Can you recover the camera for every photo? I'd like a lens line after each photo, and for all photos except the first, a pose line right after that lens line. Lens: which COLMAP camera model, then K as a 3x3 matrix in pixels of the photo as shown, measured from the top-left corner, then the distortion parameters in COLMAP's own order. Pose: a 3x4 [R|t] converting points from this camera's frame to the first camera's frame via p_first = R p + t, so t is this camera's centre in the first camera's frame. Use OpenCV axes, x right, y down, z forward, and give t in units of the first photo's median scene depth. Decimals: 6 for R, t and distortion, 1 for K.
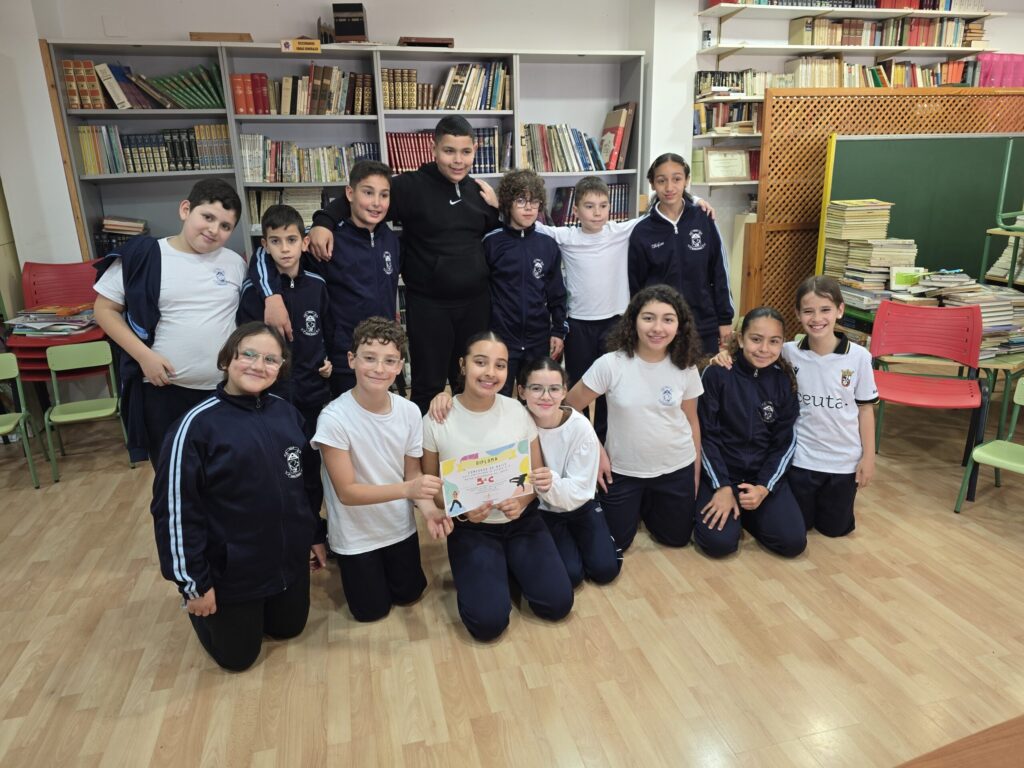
lens RADIAL K [[678.8, 0, 518.1], [0, 678.8, 375.9], [0, 0, 1]] dist [0.024960, -0.029820]
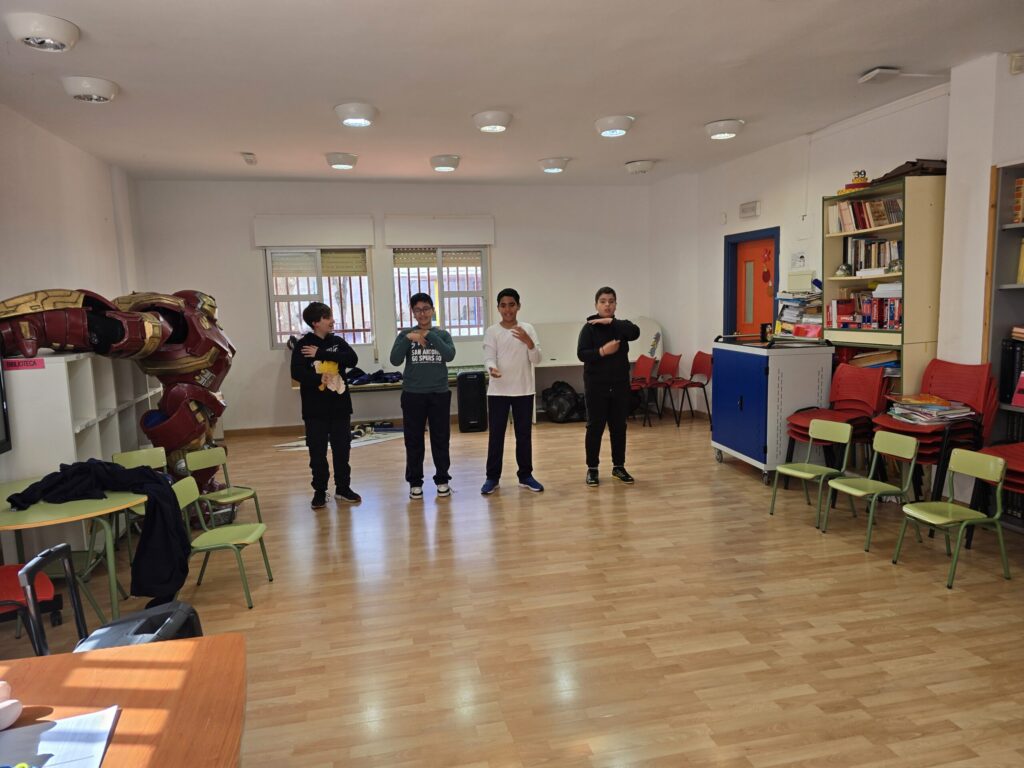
lens RADIAL K [[678.8, 0, 507.5], [0, 678.8, 396.4], [0, 0, 1]] dist [0.024960, -0.029820]
pose [[-0.049648, 0.168535, -0.984444, 0.422881], [-0.235172, 0.955974, 0.175522, -0.122821], [0.970685, 0.240228, -0.007828, 0.280190]]
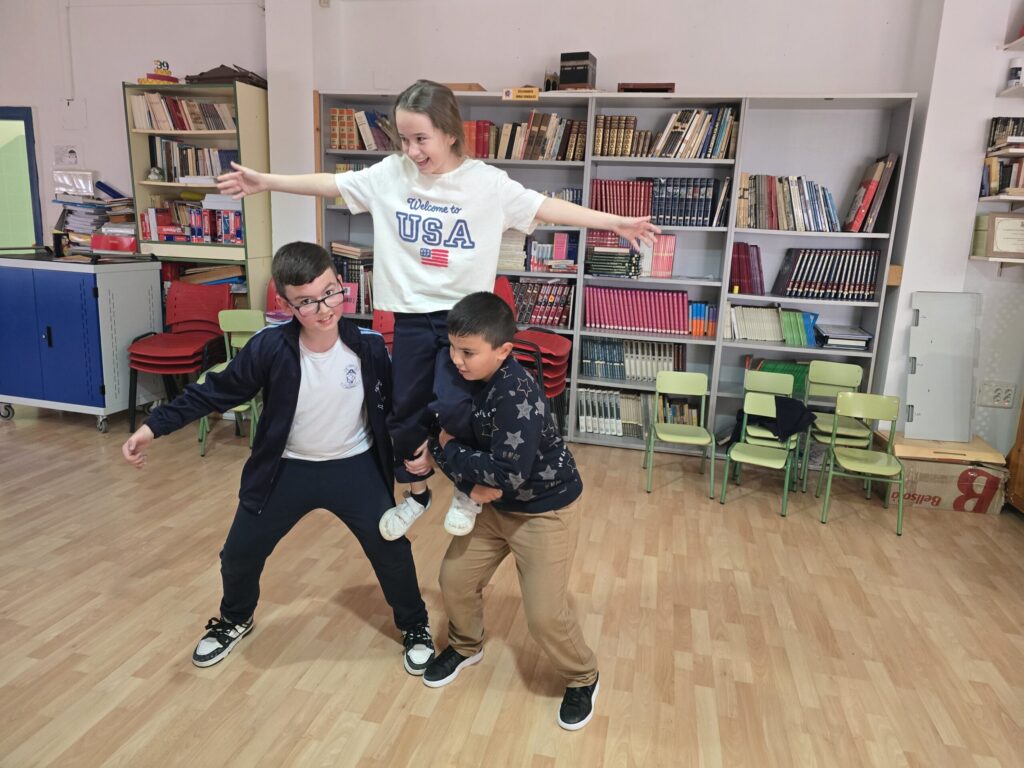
lens RADIAL K [[678.8, 0, 521.8], [0, 678.8, 371.5], [0, 0, 1]] dist [0.024960, -0.029820]
pose [[0.888407, 0.159896, -0.430310, 0.182034], [-0.187150, 0.982097, -0.021453, -0.047392], [0.419176, 0.099592, 0.902426, 0.106705]]
